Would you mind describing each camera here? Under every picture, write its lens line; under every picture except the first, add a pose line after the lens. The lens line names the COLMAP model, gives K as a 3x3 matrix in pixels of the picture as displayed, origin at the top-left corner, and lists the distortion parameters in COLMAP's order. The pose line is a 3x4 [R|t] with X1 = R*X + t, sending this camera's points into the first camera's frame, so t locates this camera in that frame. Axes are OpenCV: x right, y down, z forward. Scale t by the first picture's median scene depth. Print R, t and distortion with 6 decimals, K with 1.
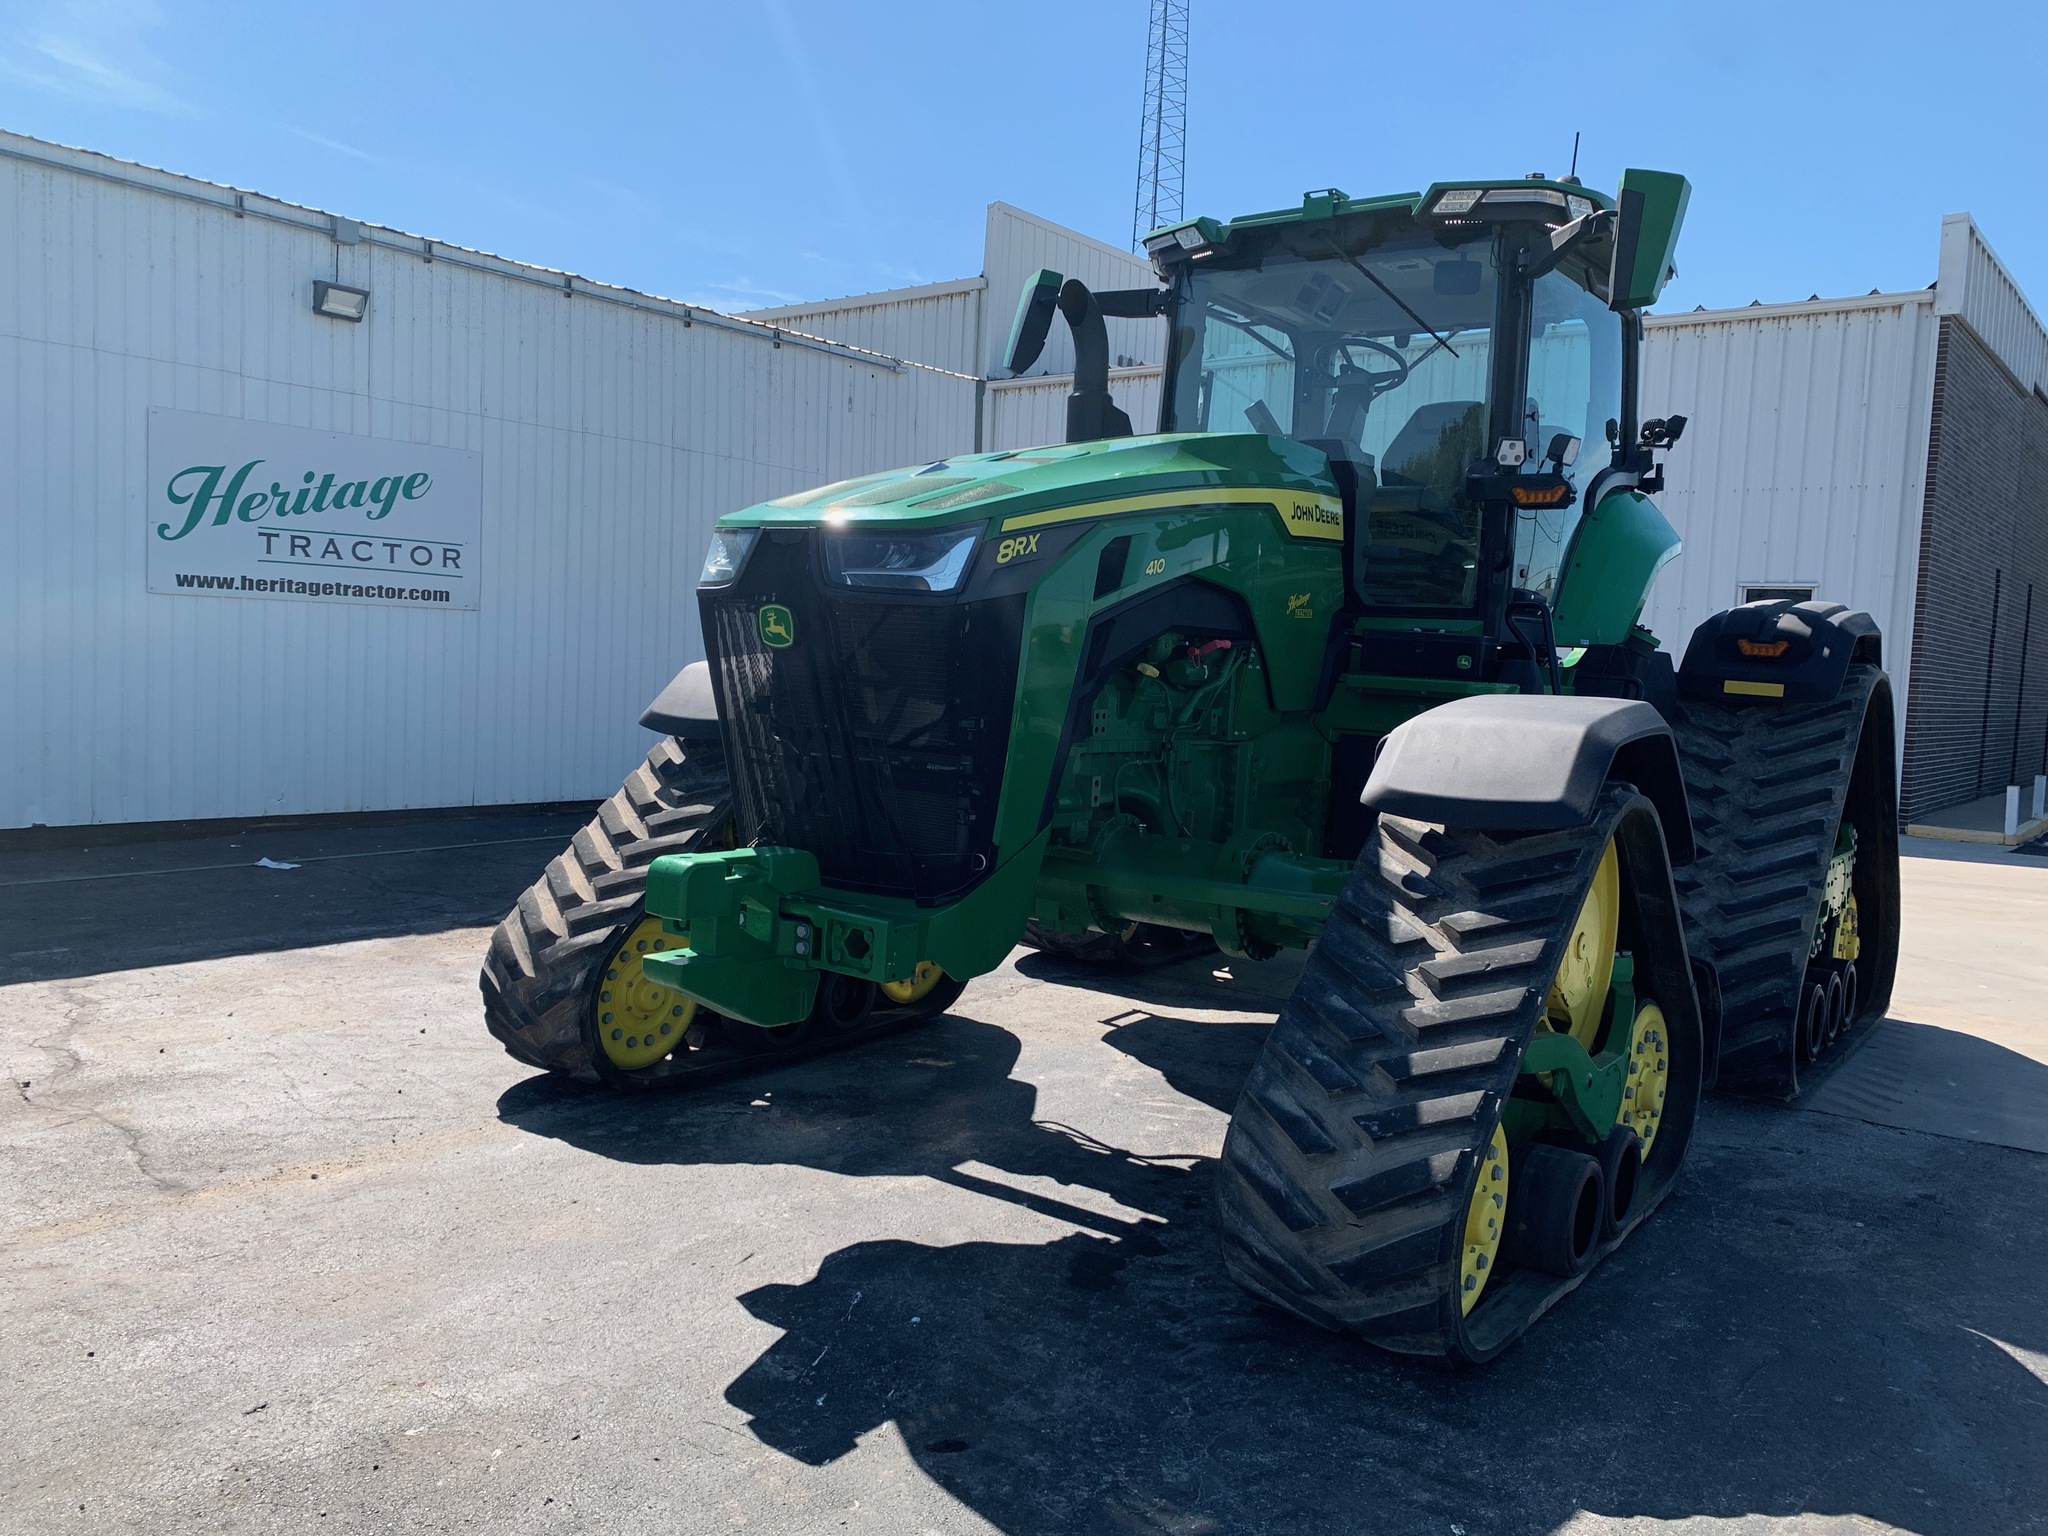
lens RADIAL K [[1568.4, 0, 1019.0], [0, 1568.4, 760.9], [0, 0, 1]] dist [0.016719, 0.001283]
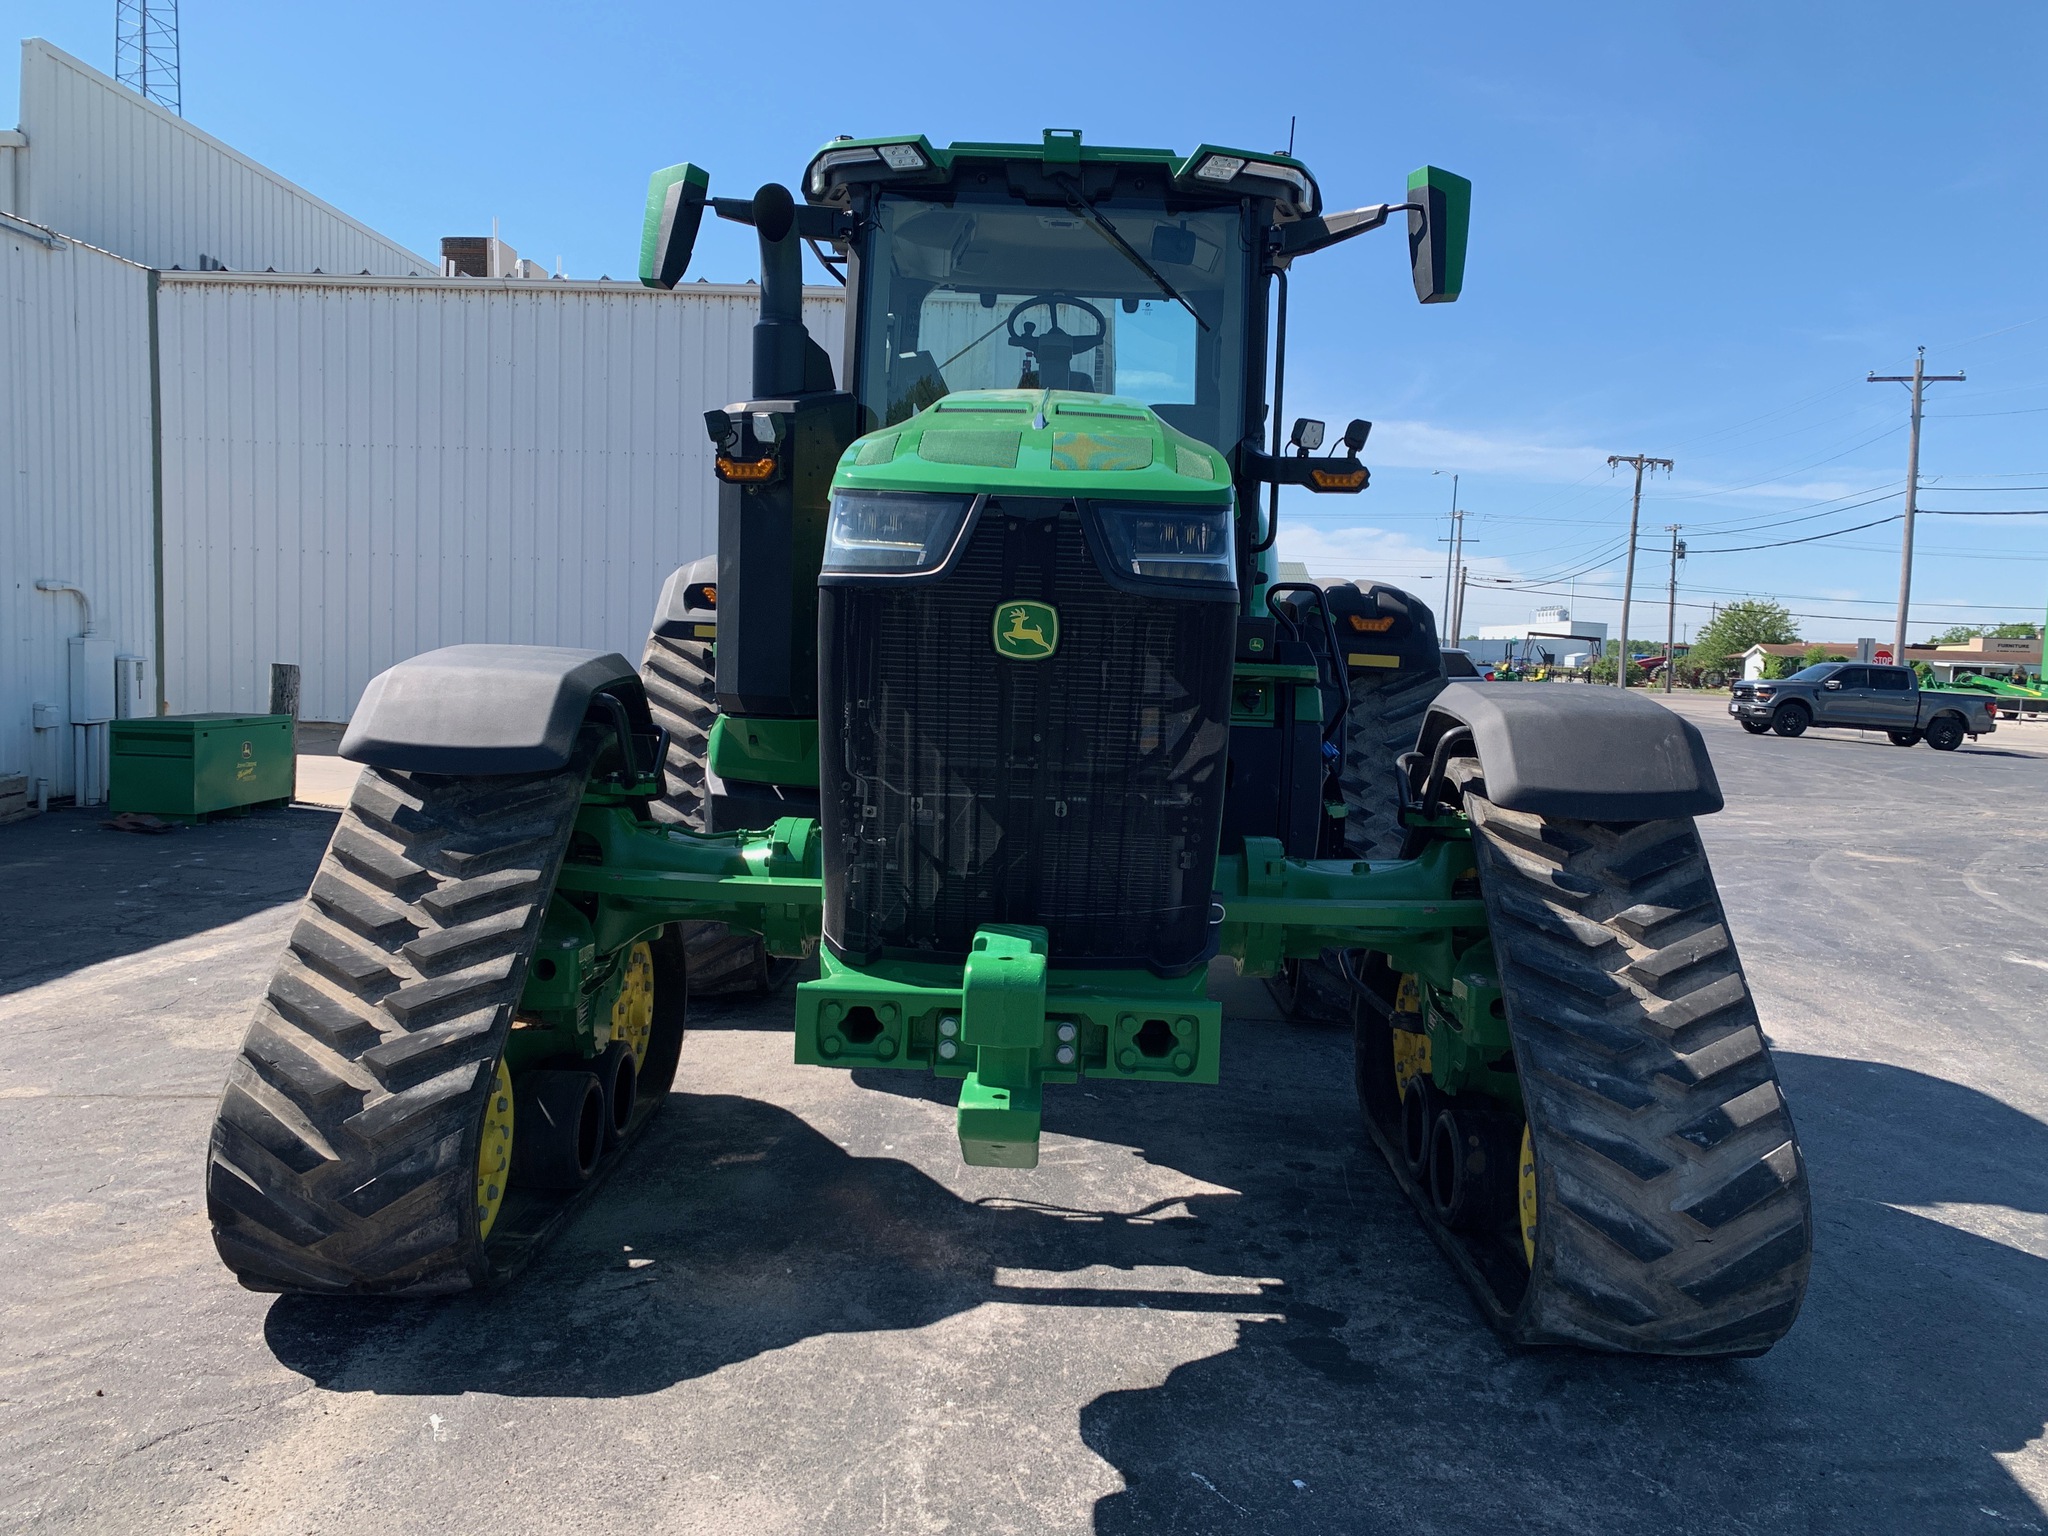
lens RADIAL K [[1576.5, 0, 1044.2], [0, 1576.5, 776.2], [0, 0, 1]] dist [0.005212, 0.000568]
pose [[0.806101, -0.069694, 0.587659, -0.454351], [0.046629, 0.997434, 0.054330, -0.044246], [-0.589938, -0.016393, 0.807282, 0.305938]]
